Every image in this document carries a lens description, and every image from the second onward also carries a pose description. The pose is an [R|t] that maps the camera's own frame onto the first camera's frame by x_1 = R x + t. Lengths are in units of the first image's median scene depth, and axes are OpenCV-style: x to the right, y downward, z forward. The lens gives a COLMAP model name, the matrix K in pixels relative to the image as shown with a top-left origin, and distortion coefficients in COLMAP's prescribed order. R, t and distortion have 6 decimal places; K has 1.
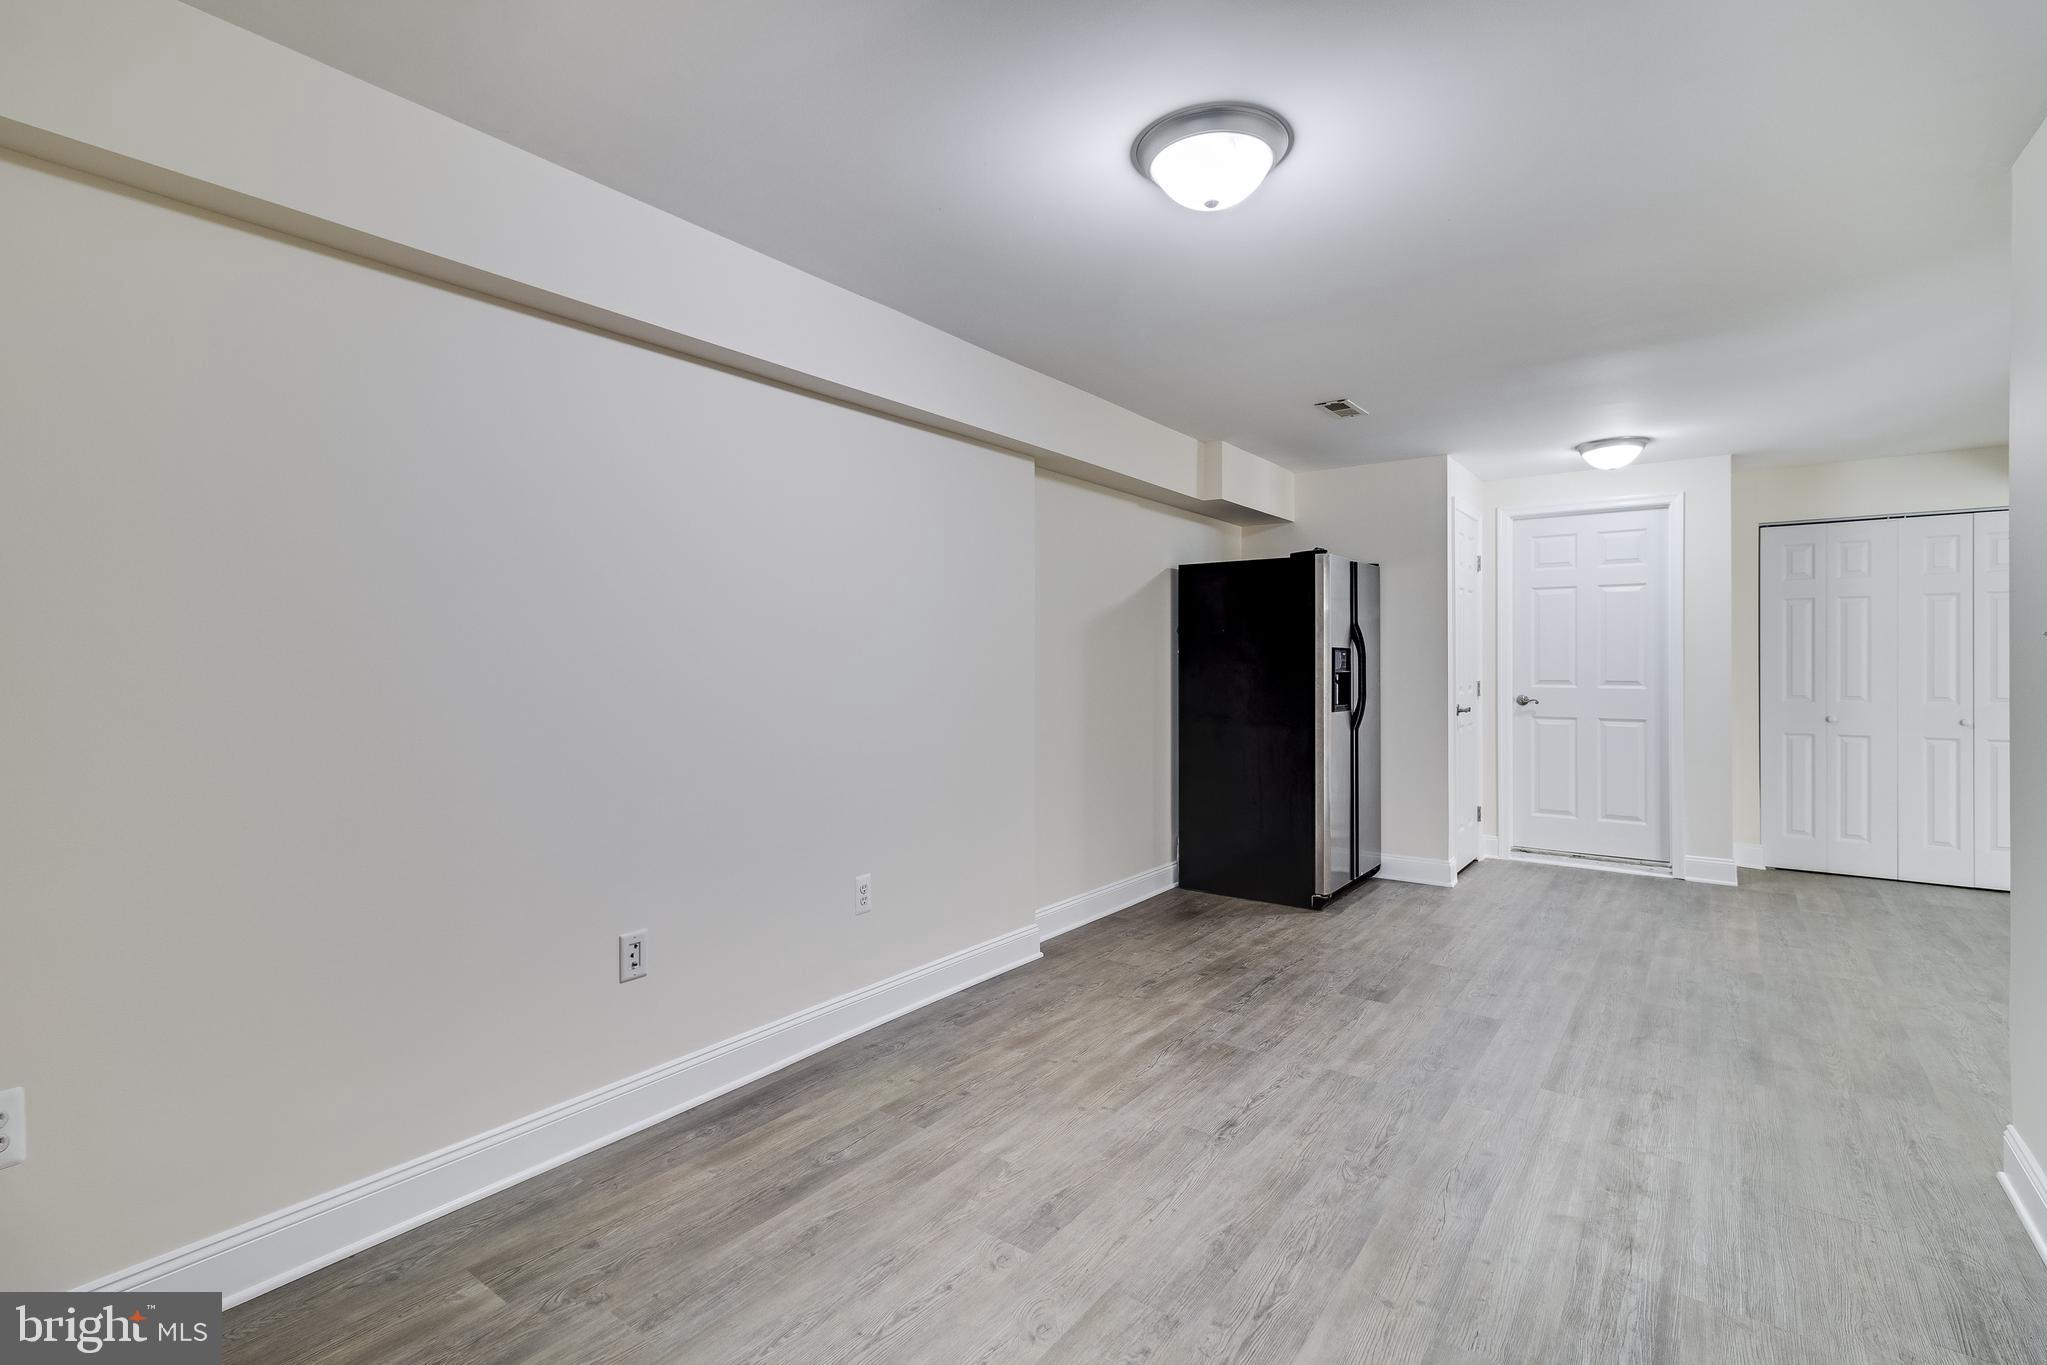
lens RADIAL K [[942.1, 0, 1028.3], [0, 942.1, 669.8], [0, 0, 1]] dist [-0.000264, 0.001748]
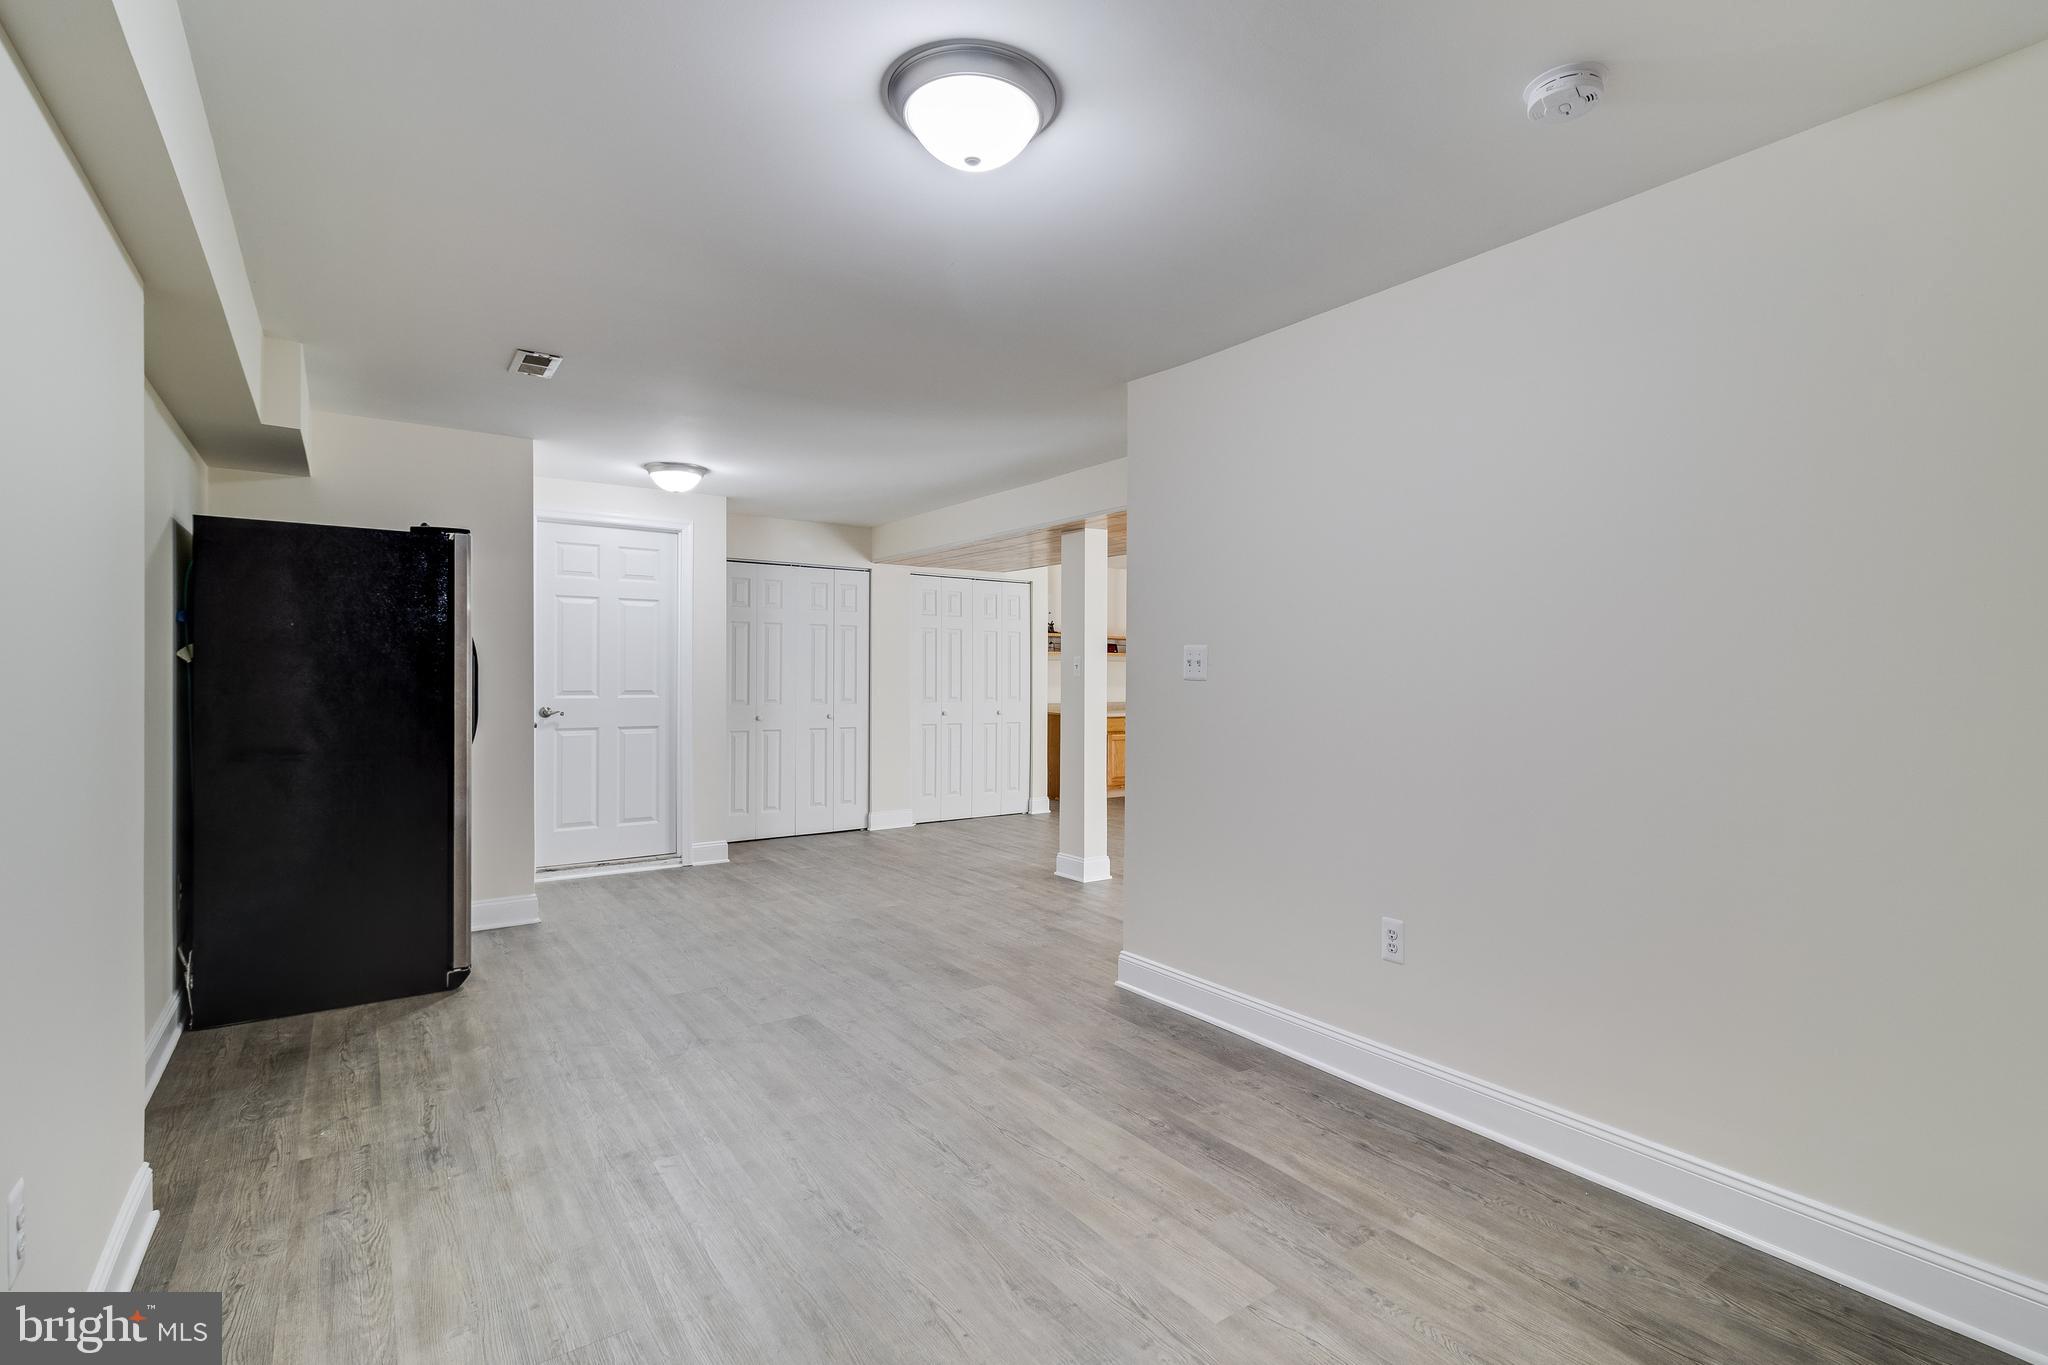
lens RADIAL K [[942.5, 0, 1030.8], [0, 942.5, 686.9], [0, 0, 1]] dist [-0.000264, 0.001748]
pose [[0.309869, -0.010266, 0.950724, -0.414407], [0.001705, 0.999946, 0.010242, -0.004415], [-0.950778, -0.001552, 0.309870, 0.435359]]
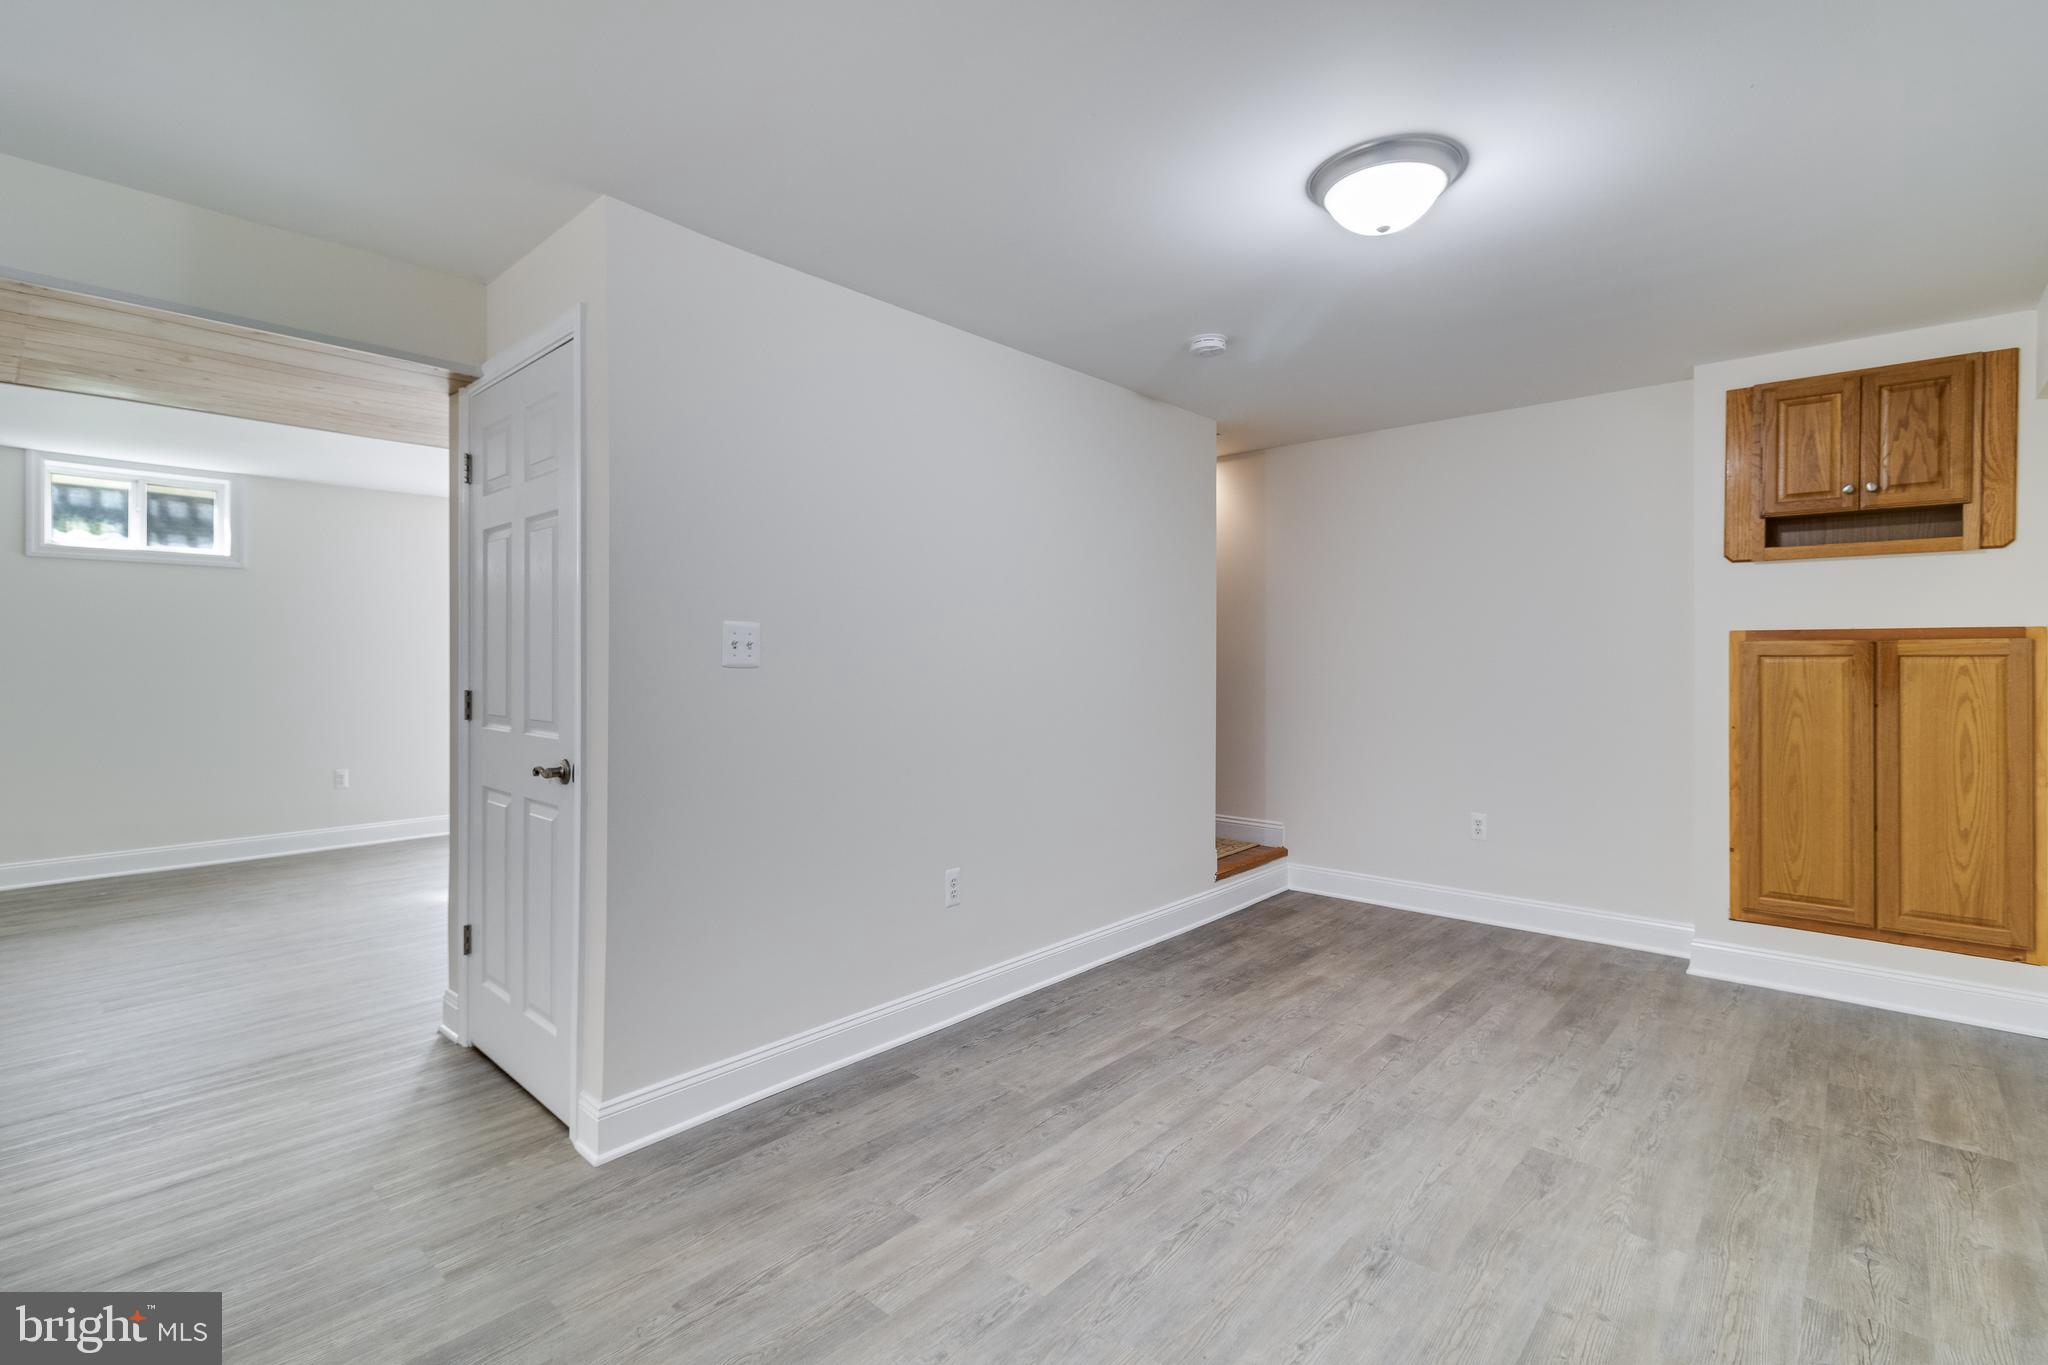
lens RADIAL K [[942.5, 0, 1025.2], [0, 942.5, 658.3], [0, 0, 1]] dist [-0.000264, 0.001748]
pose [[-0.995188, 0.002586, 0.097954, 0.321489], [0.003071, 0.999984, 0.004804, -0.011695], [-0.097940, 0.005082, -0.995179, 1.367755]]
